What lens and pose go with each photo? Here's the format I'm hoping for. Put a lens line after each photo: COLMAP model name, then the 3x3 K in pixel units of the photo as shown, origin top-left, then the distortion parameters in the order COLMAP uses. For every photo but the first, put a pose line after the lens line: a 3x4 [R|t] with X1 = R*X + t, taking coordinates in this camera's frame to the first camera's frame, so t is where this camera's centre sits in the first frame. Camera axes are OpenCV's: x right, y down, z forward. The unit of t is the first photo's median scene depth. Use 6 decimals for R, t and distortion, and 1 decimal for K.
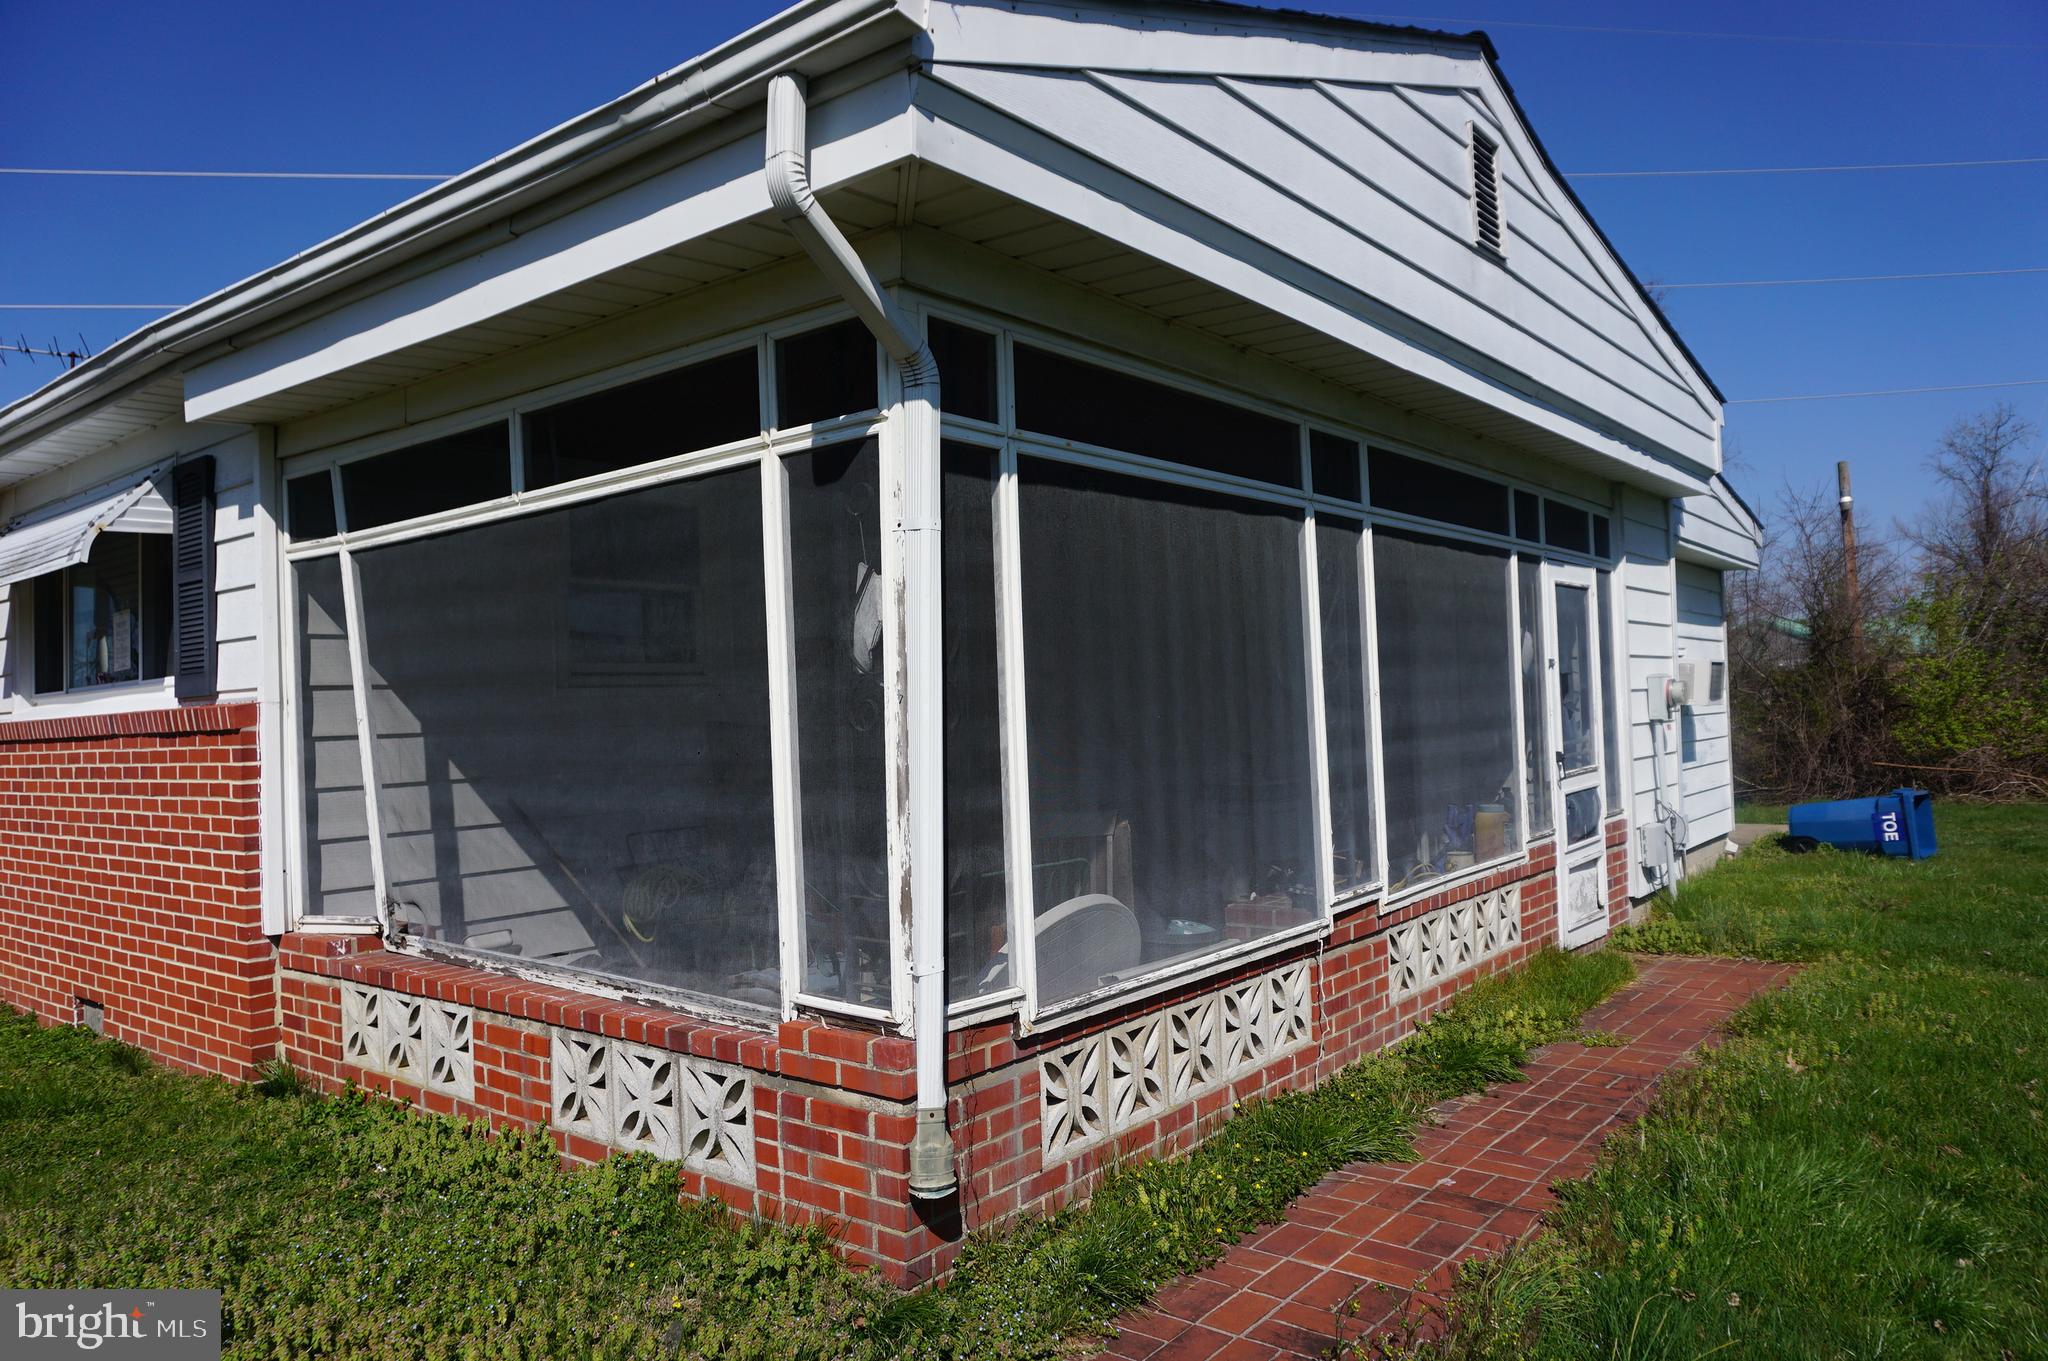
lens RADIAL K [[1362.1, 0, 1024.0], [0, 1362.1, 680.5], [0, 0, 1]] dist [-0.029733, 0.000534]
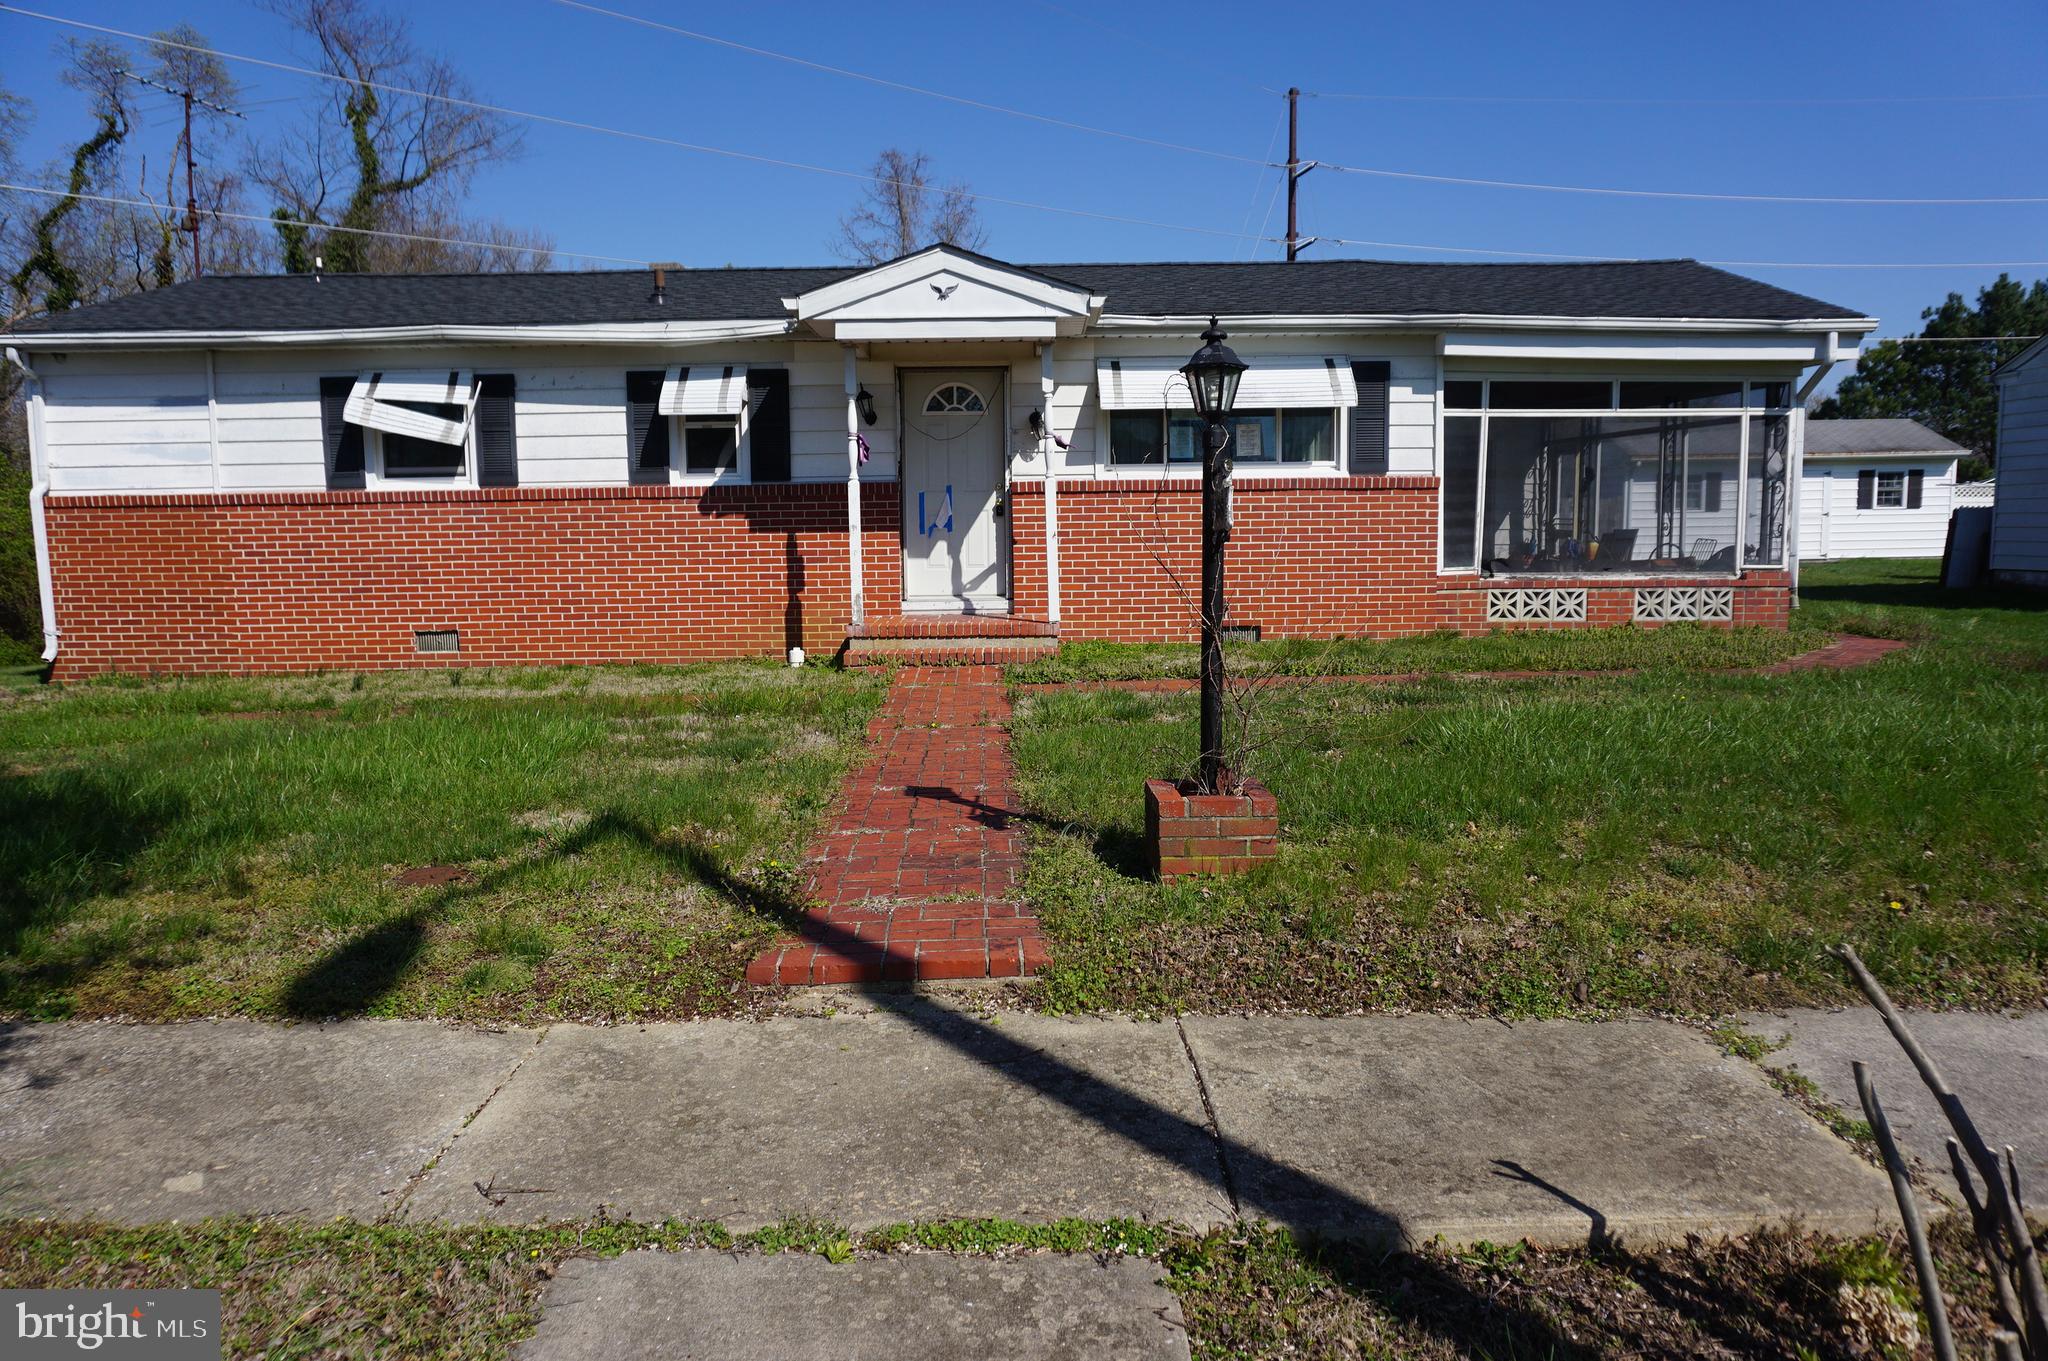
lens RADIAL K [[1362.1, 0, 1024.0], [0, 1362.1, 680.5], [0, 0, 1]] dist [-0.029733, 0.000534]
pose [[0.773461, -0.039918, 0.632586, -3.884009], [-0.029825, 0.994618, 0.099229, 0.230937], [-0.633142, -0.095616, 0.768107, -0.573961]]
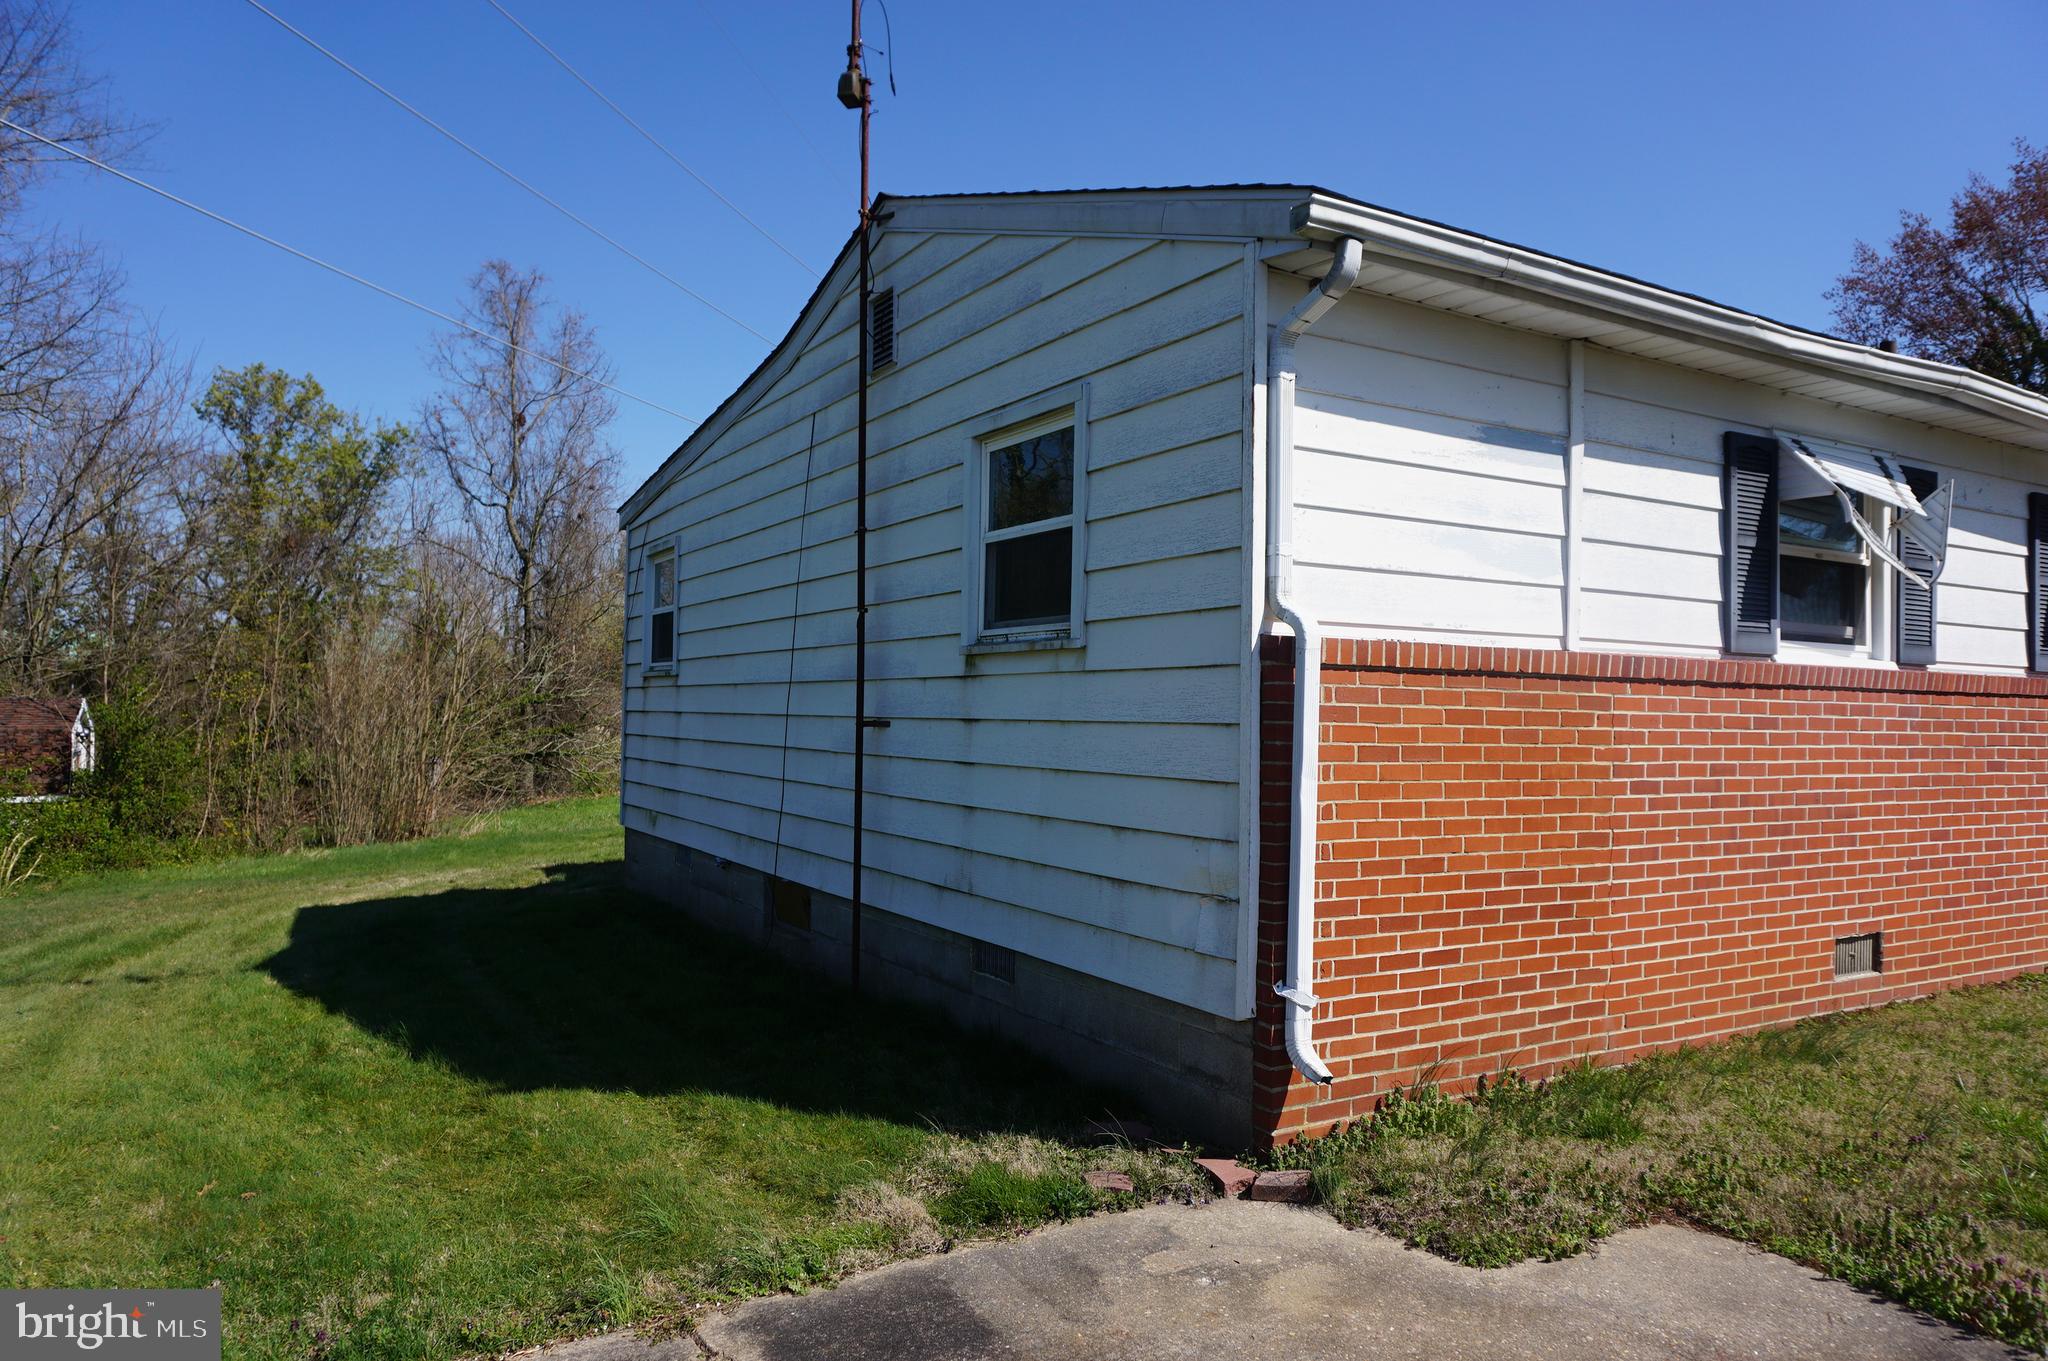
lens RADIAL K [[1362.1, 0, 1024.0], [0, 1362.1, 680.5], [0, 0, 1]] dist [-0.029733, 0.000534]
pose [[0.363156, 0.070637, 0.929047, -4.942671], [-0.046126, 0.997262, -0.057793, 0.309892], [-0.930586, -0.021865, 0.365420, 3.455396]]
